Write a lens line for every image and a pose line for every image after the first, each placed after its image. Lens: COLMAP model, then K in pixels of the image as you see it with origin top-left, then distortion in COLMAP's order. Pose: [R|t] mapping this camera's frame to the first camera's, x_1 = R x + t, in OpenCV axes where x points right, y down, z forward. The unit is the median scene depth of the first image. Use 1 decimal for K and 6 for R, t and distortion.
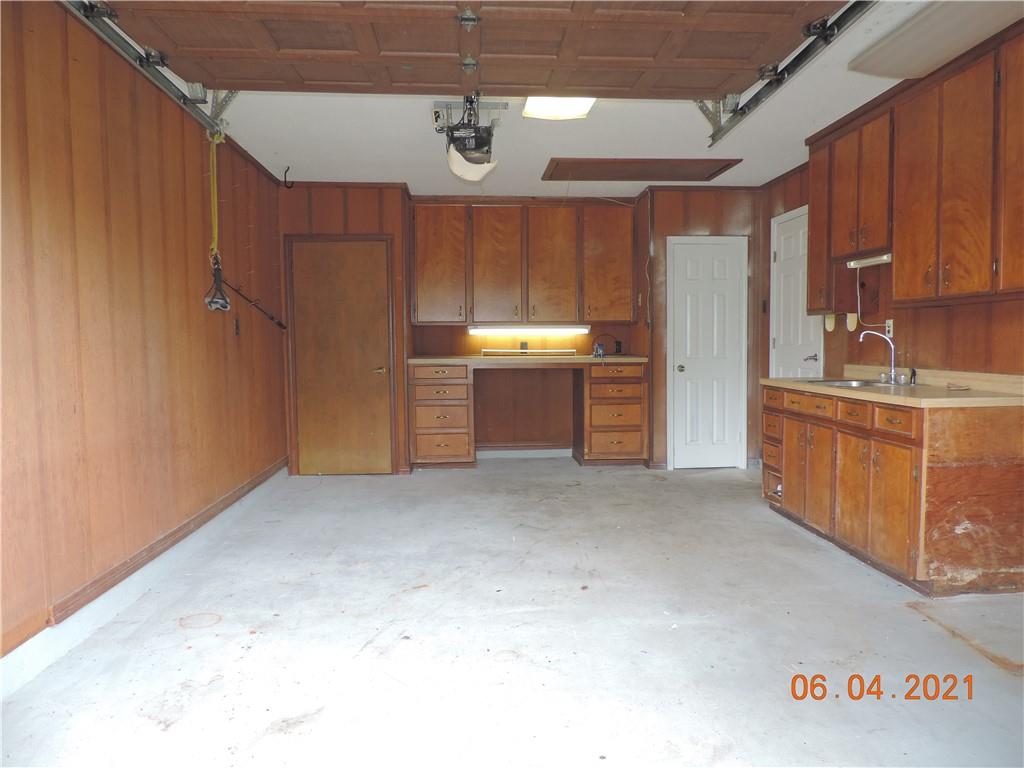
lens RADIAL K [[724.7, 0, 512.2], [0, 724.7, 378.4], [0, 0, 1]] dist [-0.023328, -0.000855]
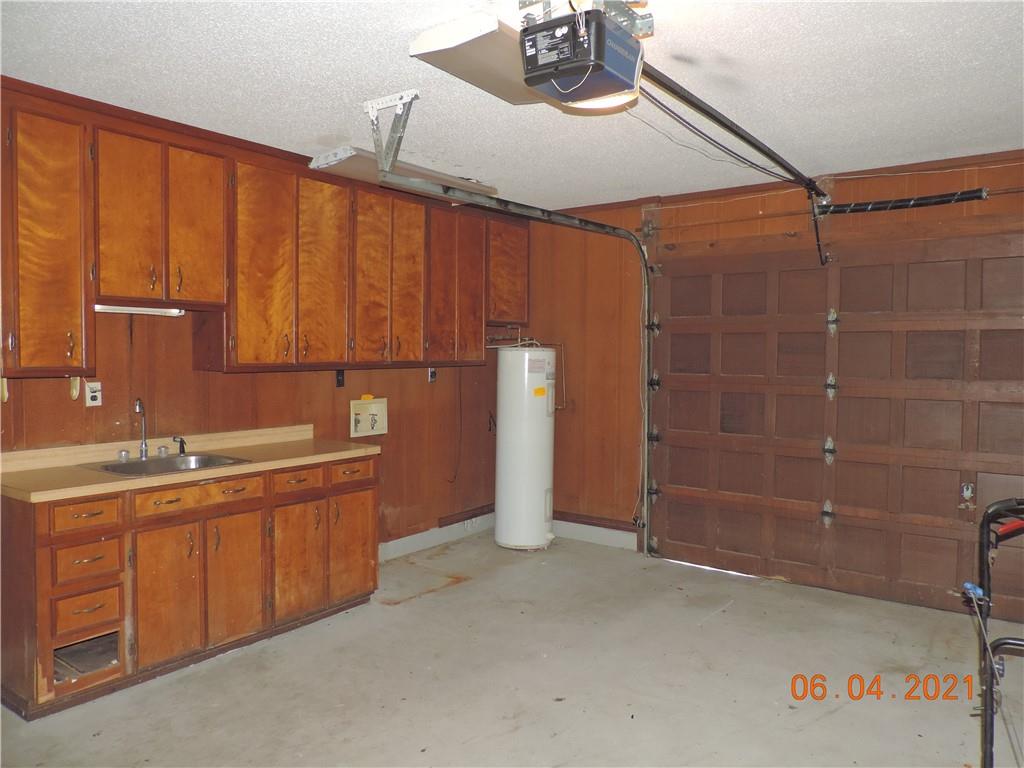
lens RADIAL K [[724.7, 0, 514.7], [0, 724.7, 391.1], [0, 0, 1]] dist [-0.023328, -0.000855]
pose [[-0.768398, -0.021986, 0.639594, -0.394179], [0.039876, 0.995823, 0.082138, -0.148357], [-0.638728, 0.088620, -0.764312, 1.638617]]
